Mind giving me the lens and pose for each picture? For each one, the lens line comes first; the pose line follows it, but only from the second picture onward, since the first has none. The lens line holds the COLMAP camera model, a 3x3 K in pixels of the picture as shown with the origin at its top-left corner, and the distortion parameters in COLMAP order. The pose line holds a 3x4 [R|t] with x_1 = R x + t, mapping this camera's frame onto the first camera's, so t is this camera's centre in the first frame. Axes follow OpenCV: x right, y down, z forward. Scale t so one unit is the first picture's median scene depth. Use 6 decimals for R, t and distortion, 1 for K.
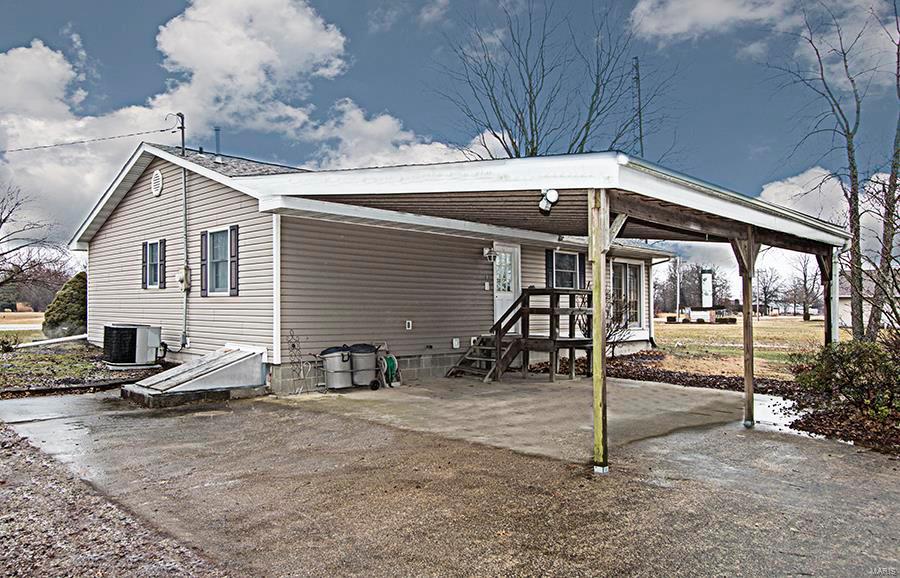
lens RADIAL K [[655.5, 0, 450.0], [0, 655.5, 289.0], [0, 0, 1]] dist [0.005446, 0.001066]
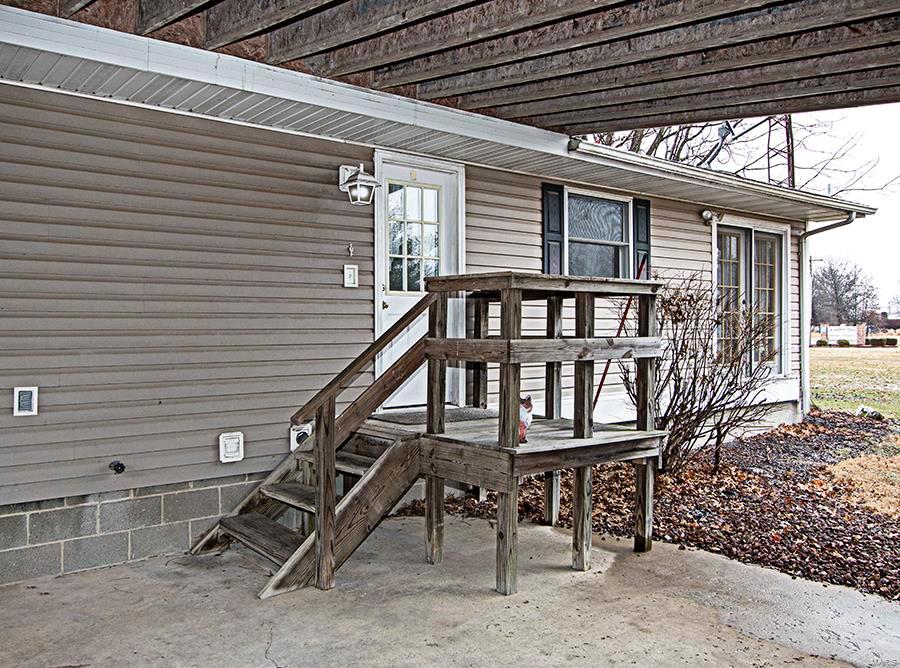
lens RADIAL K [[753.5, 0, 450.1], [0, 753.5, 352.4], [0, 0, 1]] dist [-0.007469, -0.004553]
pose [[0.995380, -0.006023, -0.095827, 0.134699], [0.012081, 0.997955, 0.062765, 0.010823], [0.095253, -0.063633, 0.993417, 0.549925]]
